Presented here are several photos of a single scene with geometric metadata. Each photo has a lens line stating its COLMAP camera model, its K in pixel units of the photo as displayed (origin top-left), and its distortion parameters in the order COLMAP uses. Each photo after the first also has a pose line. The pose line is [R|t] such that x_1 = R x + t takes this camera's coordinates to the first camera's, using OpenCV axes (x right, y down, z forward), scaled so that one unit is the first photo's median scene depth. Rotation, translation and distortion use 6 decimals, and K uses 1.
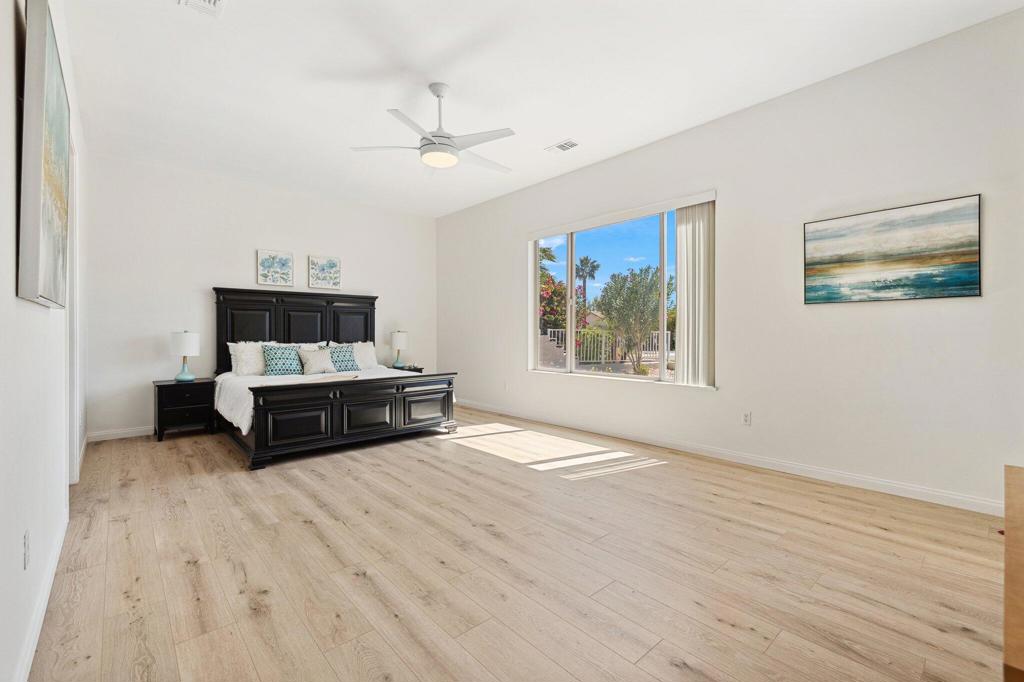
lens RADIAL K [[453.8, 0, 512.5], [0, 453.8, 332.7], [0, 0, 1]] dist [0.001254, 0.000157]
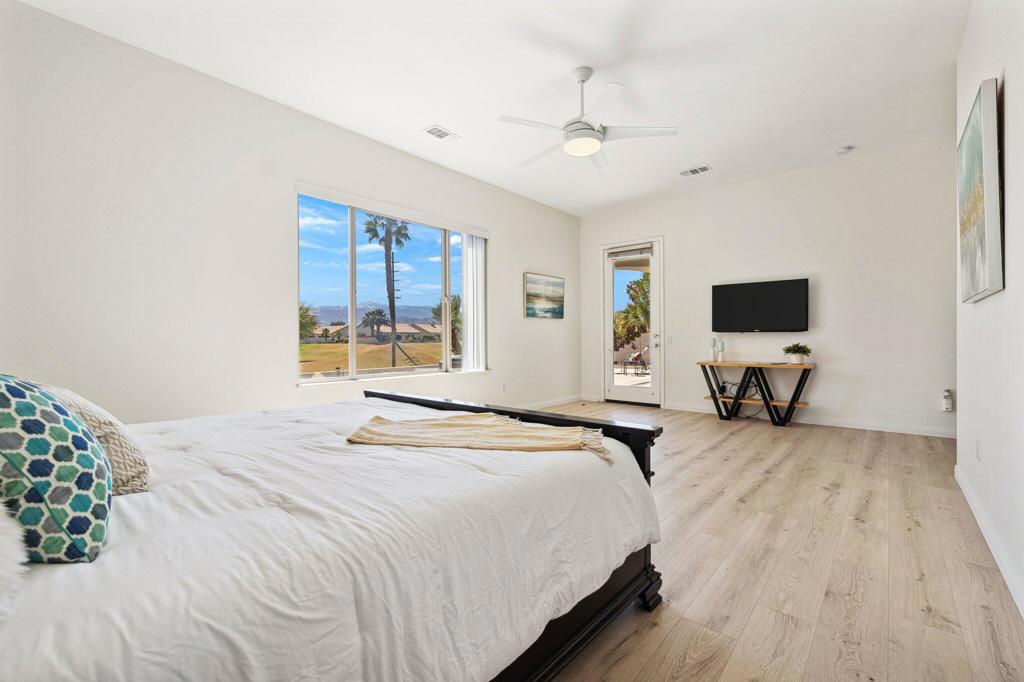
lens RADIAL K [[431.8, 0, 512.2], [0, 431.8, 342.8], [0, 0, 1]] dist [0.000169, 0.000145]
pose [[-0.134705, -0.008234, 0.990851, -1.238815], [0.002508, 0.999959, 0.008651, 0.031089], [-0.990883, 0.003650, -0.134679, 1.499514]]
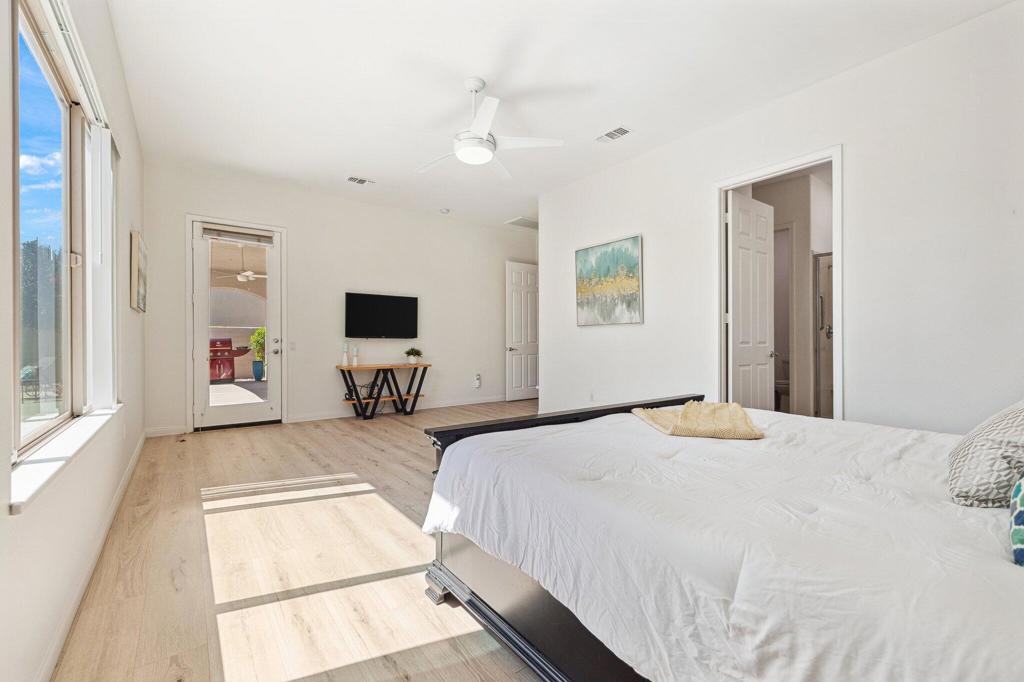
lens RADIAL K [[431.8, 0, 512.2], [0, 431.8, 342.8], [0, 0, 1]] dist [0.000169, 0.000145]
pose [[-0.997506, 0.003325, 0.070508, -0.360179], [0.003291, 0.999994, -0.000608, 0.029789], [-0.070509, -0.000374, -0.997511, 2.267890]]
